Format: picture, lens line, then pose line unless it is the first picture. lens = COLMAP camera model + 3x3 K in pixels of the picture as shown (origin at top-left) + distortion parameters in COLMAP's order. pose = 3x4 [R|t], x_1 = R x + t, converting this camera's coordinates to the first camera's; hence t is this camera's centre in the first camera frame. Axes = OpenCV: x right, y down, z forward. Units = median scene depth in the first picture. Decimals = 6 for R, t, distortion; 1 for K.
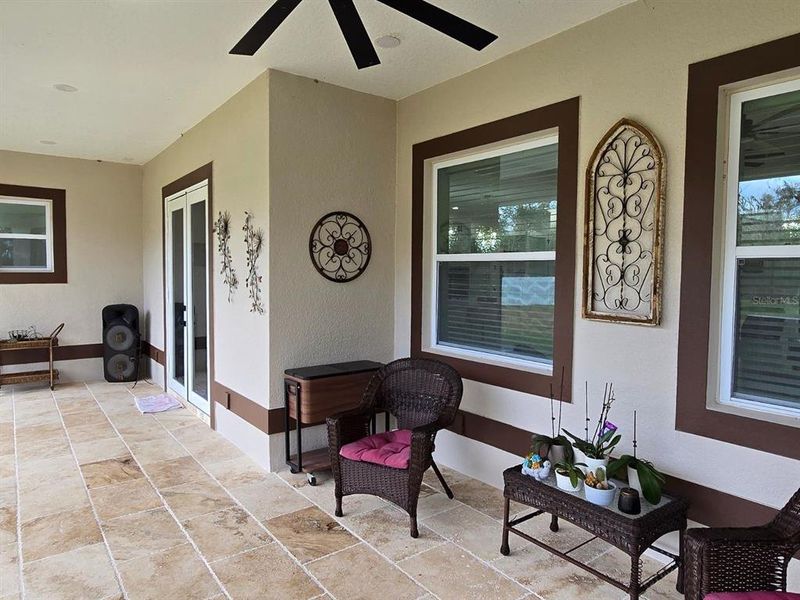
lens RADIAL K [[524.5, 0, 401.8], [0, 524.5, 297.5], [0, 0, 1]] dist [-0.011553, 0.002704]
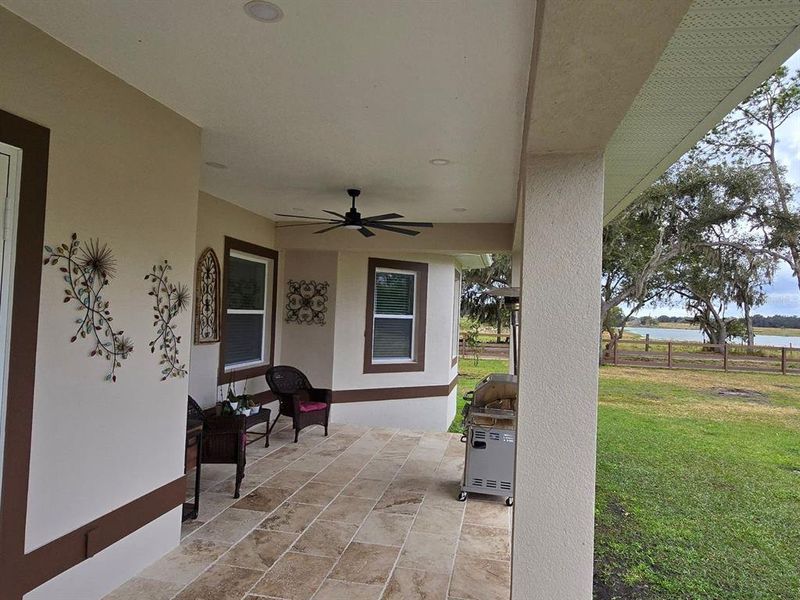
lens RADIAL K [[524.5, 0, 402.4], [0, 524.5, 298.5], [0, 0, 1]] dist [-0.011553, 0.002704]
pose [[-0.669263, -0.014894, 0.742876, -1.626297], [-0.007157, 0.999882, 0.013599, -0.164170], [-0.742991, 0.003784, -0.669291, 1.783877]]
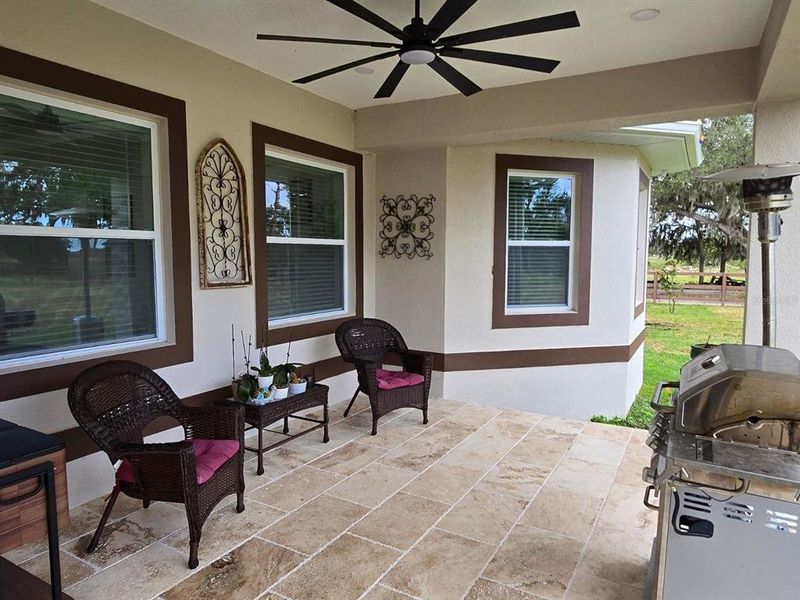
lens RADIAL K [[524.5, 0, 404.8], [0, 524.5, 296.1], [0, 0, 1]] dist [-0.011553, 0.002704]
pose [[-0.394715, -0.084365, 0.914922, -1.014906], [0.039066, 0.993334, 0.108449, -0.059522], [-0.917973, 0.078549, -0.388788, 1.084019]]
